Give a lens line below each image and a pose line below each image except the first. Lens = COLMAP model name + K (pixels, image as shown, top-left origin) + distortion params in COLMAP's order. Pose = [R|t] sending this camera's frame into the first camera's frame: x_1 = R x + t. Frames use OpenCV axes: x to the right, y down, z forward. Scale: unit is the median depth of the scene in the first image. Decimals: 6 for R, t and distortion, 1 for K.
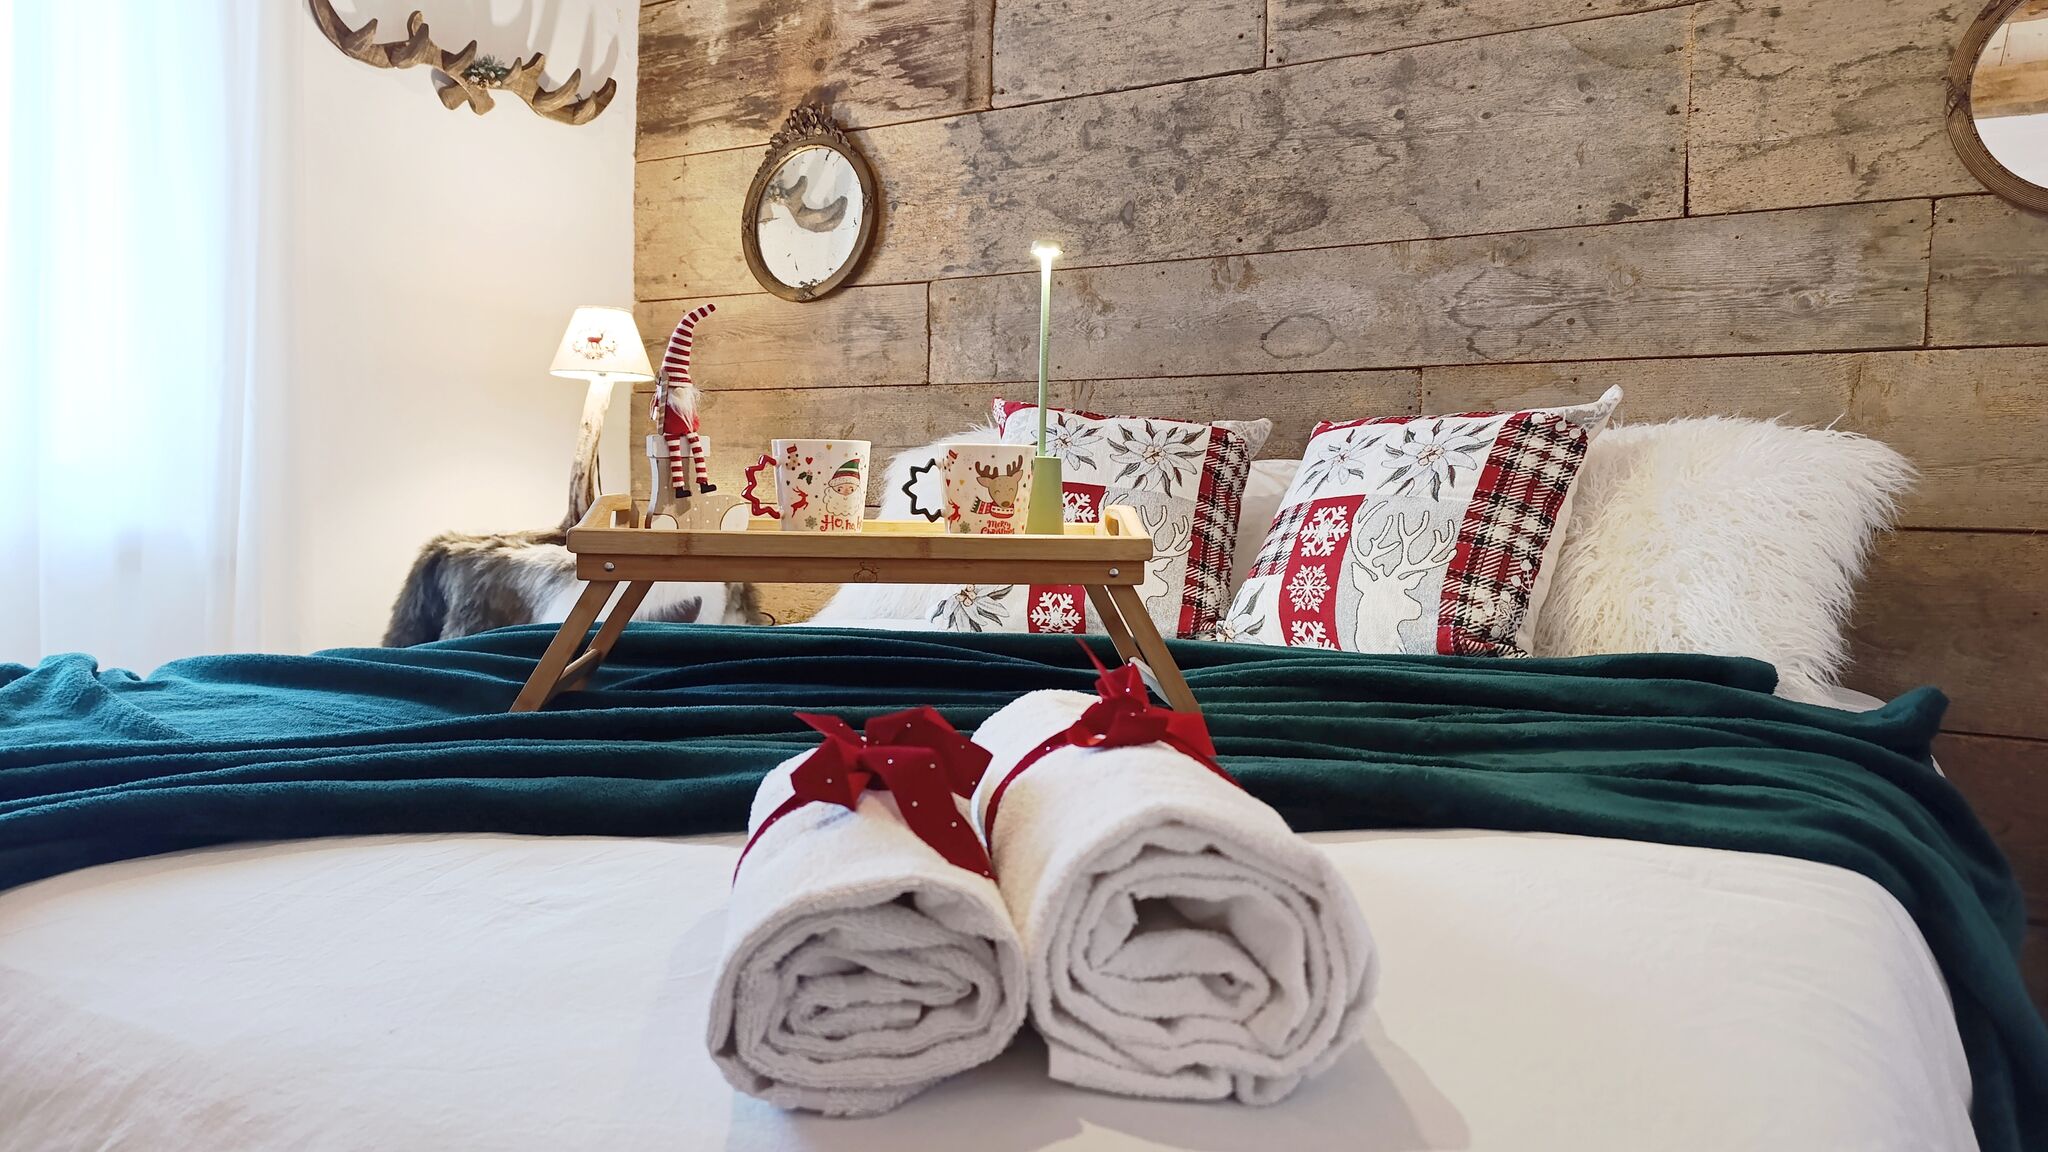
lens RADIAL K [[1404.5, 0, 1035.1], [0, 1404.5, 566.5], [0, 0, 1]] dist [0.044203, -0.052139]
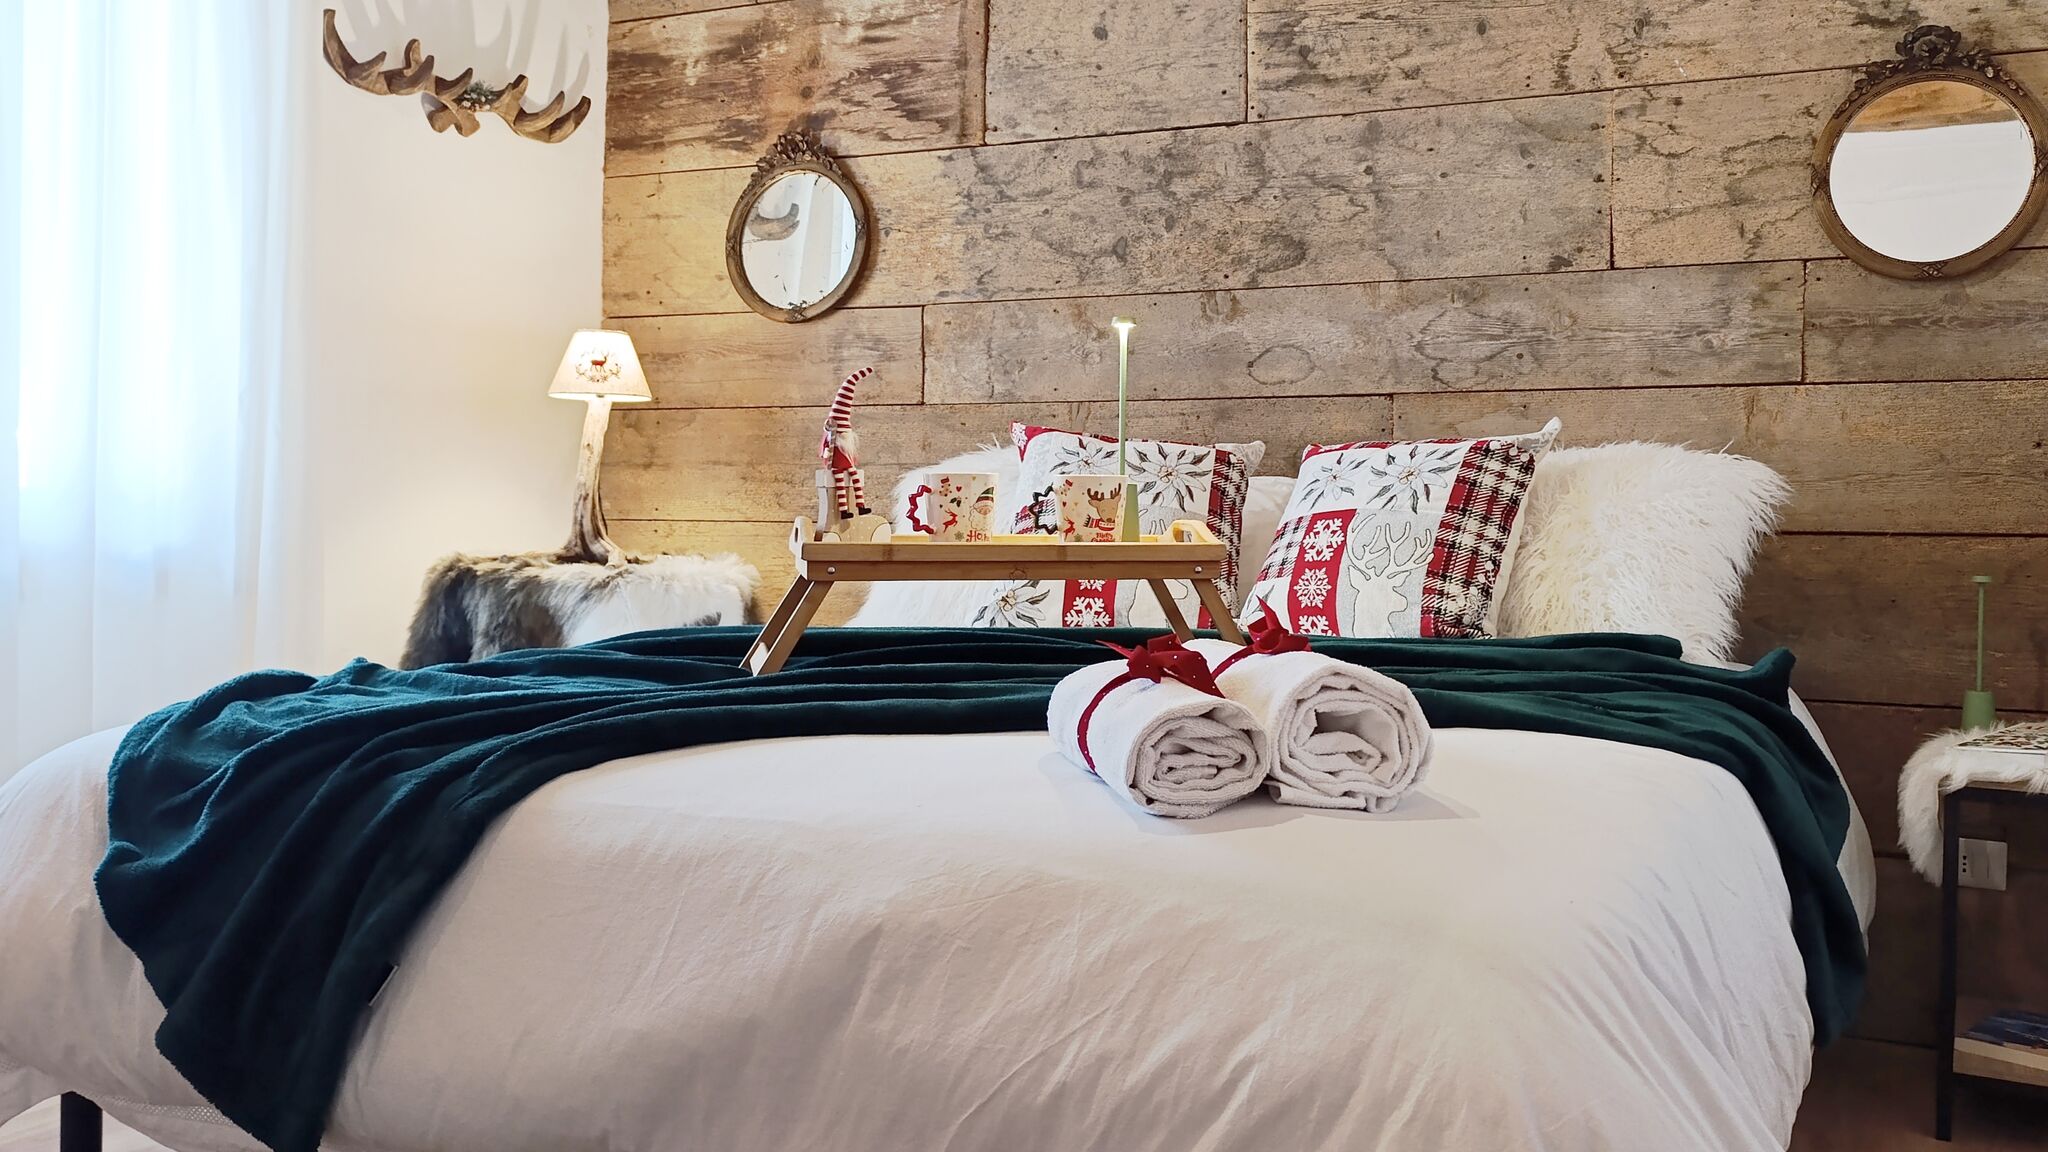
lens RADIAL K [[1732.7, 0, 1106.4], [0, 1732.7, 514.5], [0, 0, 1]] dist [0.103872, -0.256335]
pose [[0.992279, -0.010430, 0.123585, -0.117054], [0.016054, 0.998876, -0.044600, 0.011726], [-0.122981, 0.046240, 0.991331, -0.320065]]
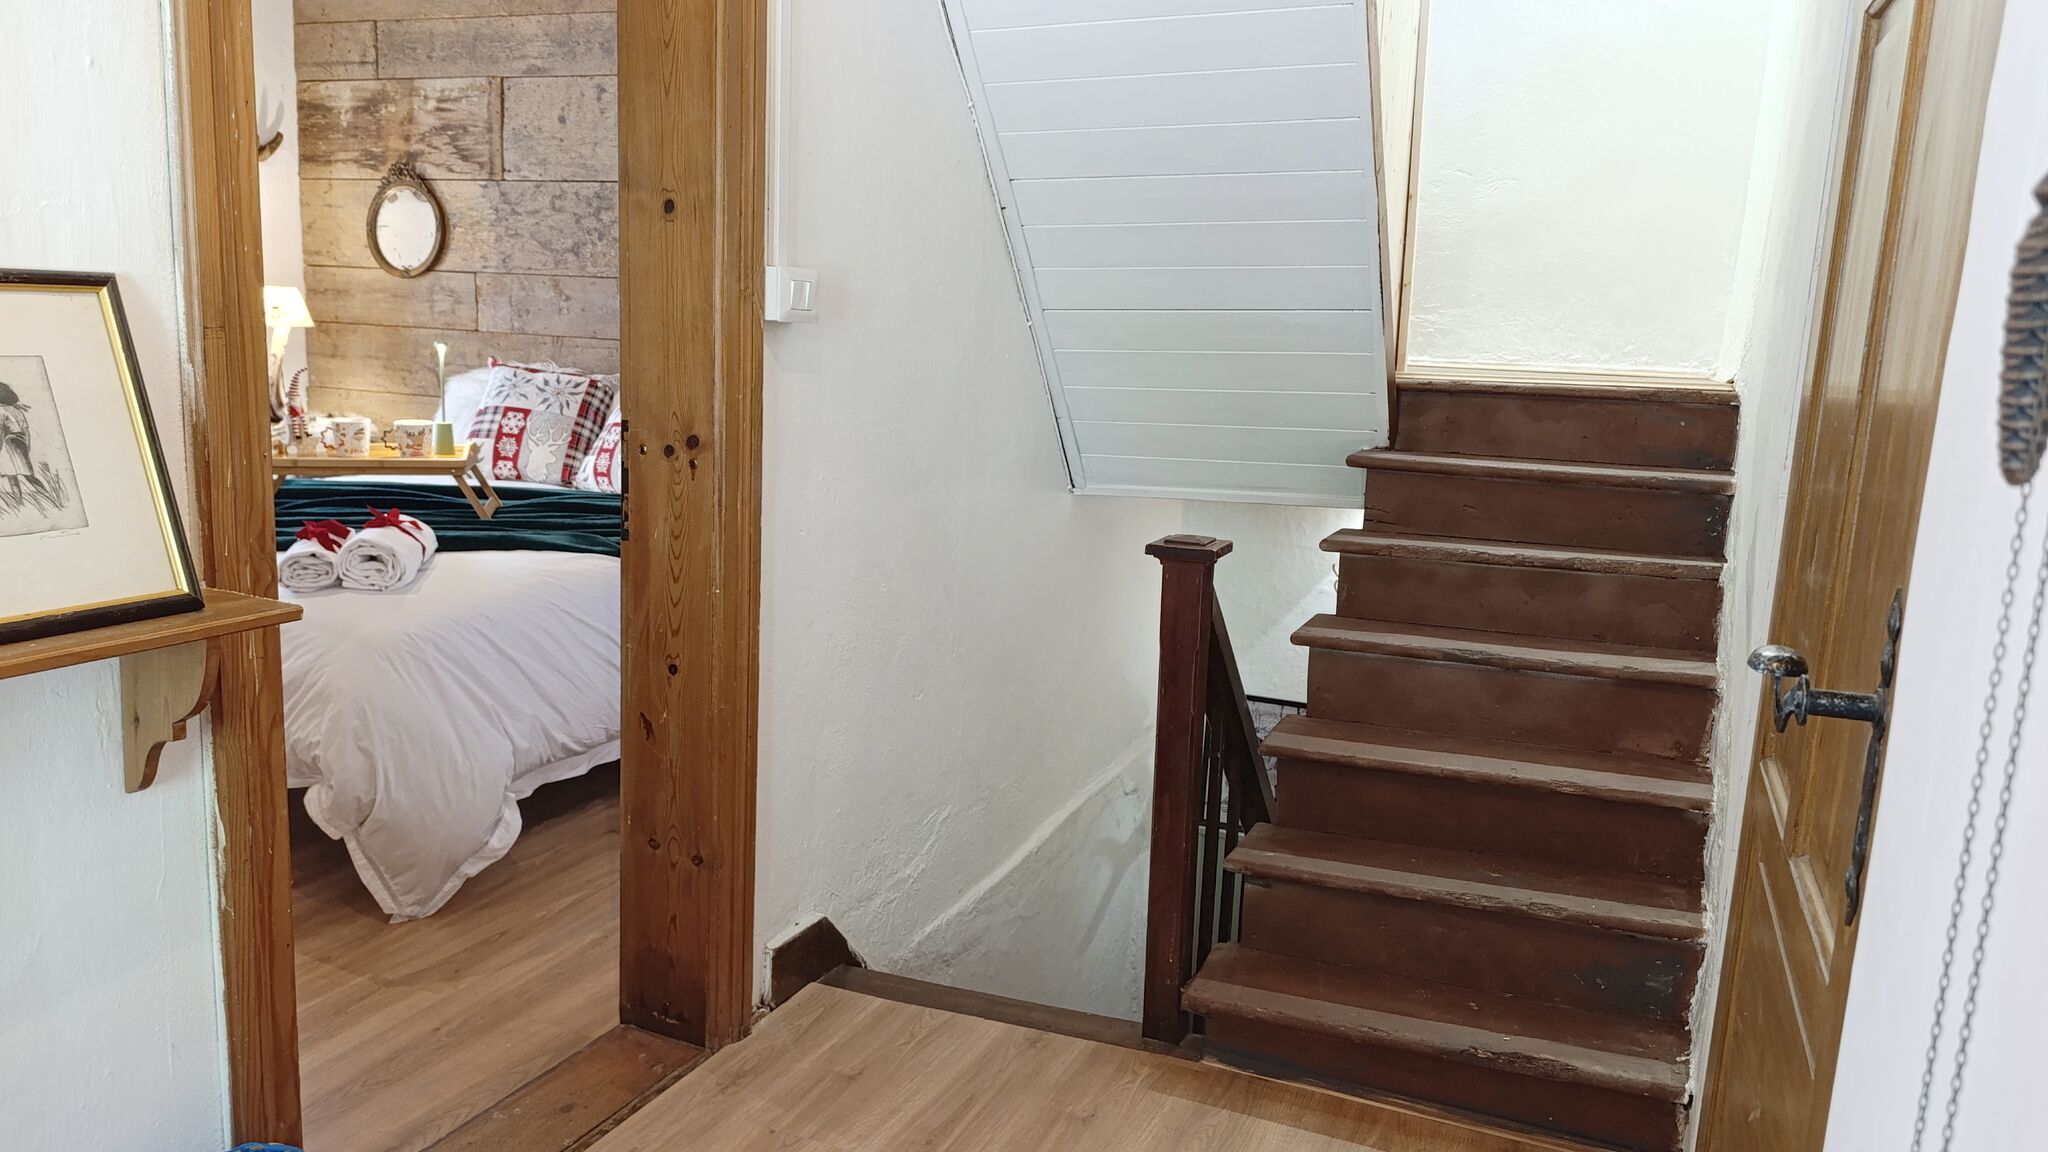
lens RADIAL K [[1411.7, 0, 1024.4], [0, 1411.7, 552.9], [0, 0, 1]] dist [0.037824, -0.046264]
pose [[0.989161, -0.008448, 0.146595, 0.398051], [-0.011629, 0.990701, 0.135559, -0.119694], [-0.146377, -0.135794, 0.979864, -1.045003]]
